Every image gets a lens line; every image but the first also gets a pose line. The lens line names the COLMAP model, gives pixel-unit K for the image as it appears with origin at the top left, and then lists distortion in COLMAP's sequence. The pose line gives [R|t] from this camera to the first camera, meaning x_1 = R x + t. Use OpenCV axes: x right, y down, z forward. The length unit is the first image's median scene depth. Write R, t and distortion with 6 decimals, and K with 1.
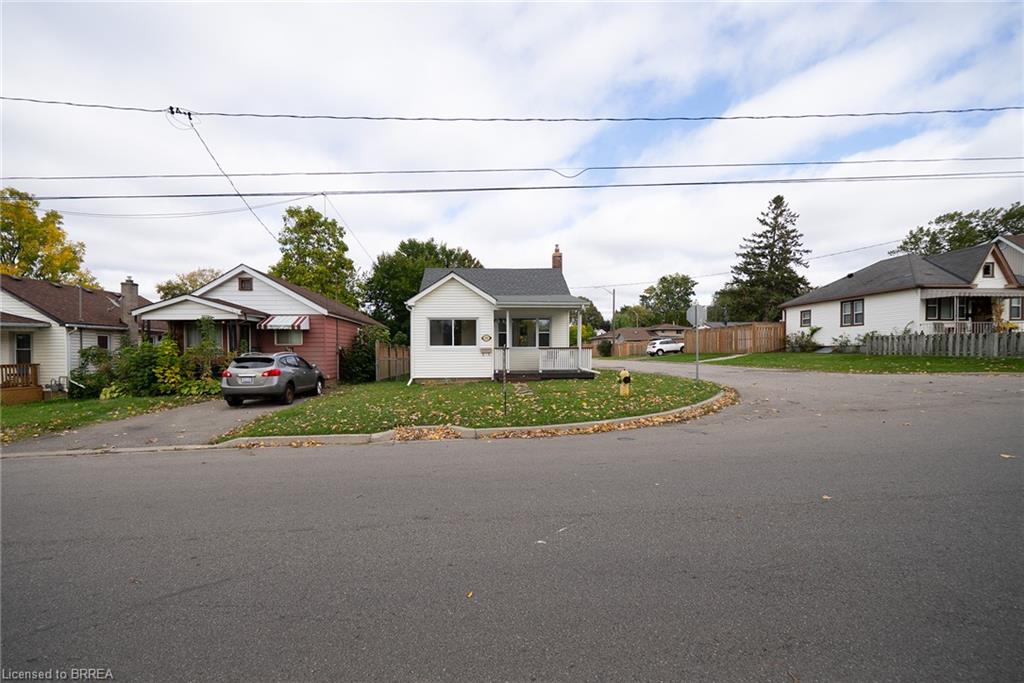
lens RADIAL K [[354.4, 0, 509.0], [0, 354.4, 345.3], [0, 0, 1]] dist [0.000723, -0.000053]
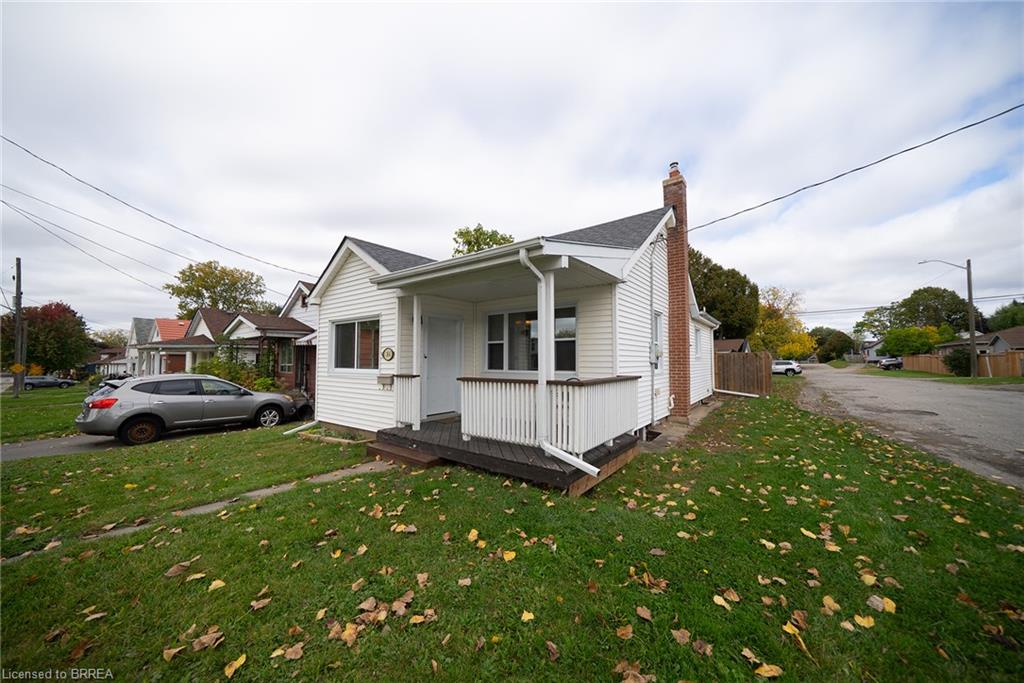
lens RADIAL K [[354.4, 0, 509.0], [0, 354.4, 345.3], [0, 0, 1]] dist [0.000723, -0.000053]
pose [[0.804877, -0.019780, -0.593112, 0.314273], [-0.001246, 0.999386, -0.035020, -0.014055], [0.593441, 0.028926, 0.804358, 0.622376]]
